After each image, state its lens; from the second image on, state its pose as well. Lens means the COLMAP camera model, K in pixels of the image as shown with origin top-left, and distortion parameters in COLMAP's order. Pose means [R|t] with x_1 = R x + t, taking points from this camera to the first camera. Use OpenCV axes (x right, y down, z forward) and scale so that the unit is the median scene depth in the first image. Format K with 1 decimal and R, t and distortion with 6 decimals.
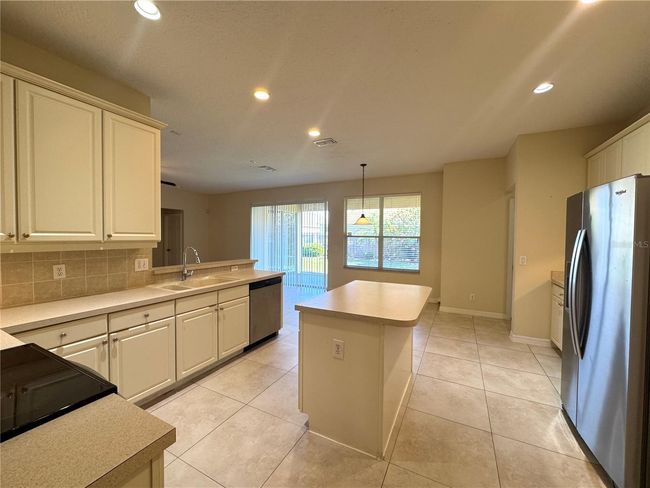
lens RADIAL K [[259.6, 0, 323.9], [0, 259.6, 240.5], [0, 0, 1]] dist [-0.002030, 0.000098]
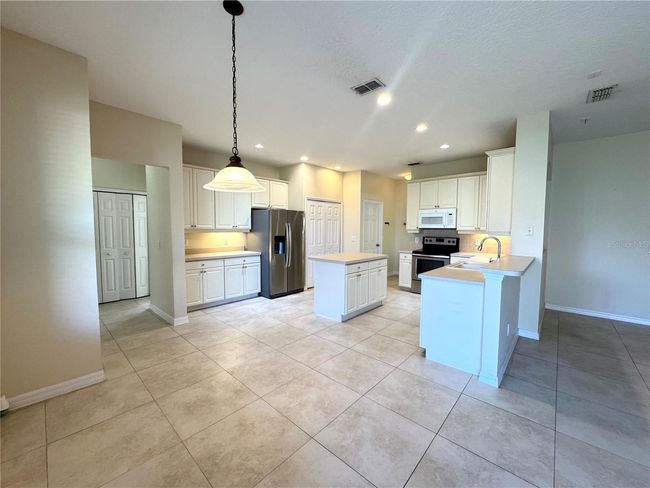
lens RADIAL K [[259.6, 0, 323.0], [0, 259.6, 241.7], [0, 0, 1]] dist [-0.002030, 0.000098]
pose [[-0.964649, -0.027758, 0.262071, -0.128839], [-0.009998, 0.997576, 0.068861, -0.034990], [-0.263347, 0.063807, -0.962589, 2.976600]]
